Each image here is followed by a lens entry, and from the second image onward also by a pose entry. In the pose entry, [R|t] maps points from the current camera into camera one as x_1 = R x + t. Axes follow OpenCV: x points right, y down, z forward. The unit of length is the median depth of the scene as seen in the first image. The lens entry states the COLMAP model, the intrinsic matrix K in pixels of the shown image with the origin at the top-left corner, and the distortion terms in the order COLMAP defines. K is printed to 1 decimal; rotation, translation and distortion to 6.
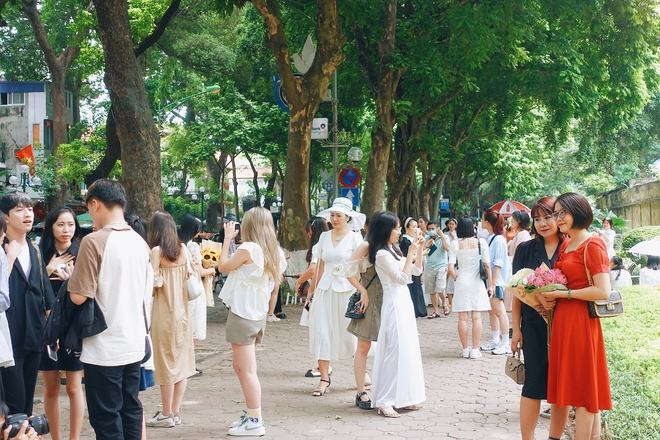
lens RADIAL K [[905.4, 0, 332.1], [0, 905.4, 221.2], [0, 0, 1]] dist [0.017043, 0.000000]
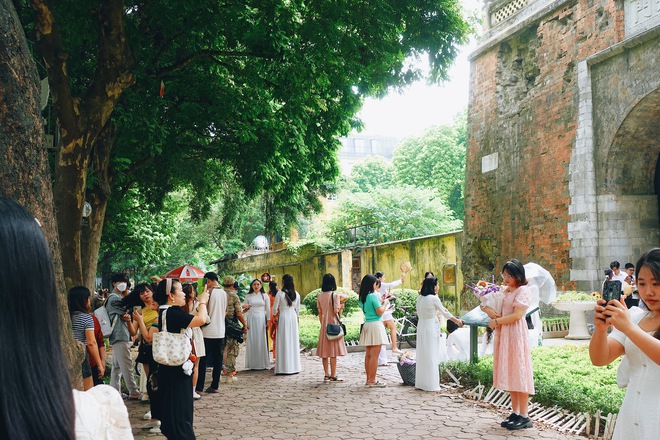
lens RADIAL K [[692.9, 0, 331.5], [0, 692.9, 225.7], [0, 0, 1]] dist [-0.002499, 0.000000]
pose [[0.861607, 0.029984, 0.506689, -0.058334], [0.015020, 0.996310, -0.084499, 0.001739], [-0.507353, 0.080415, 0.857978, 0.158195]]
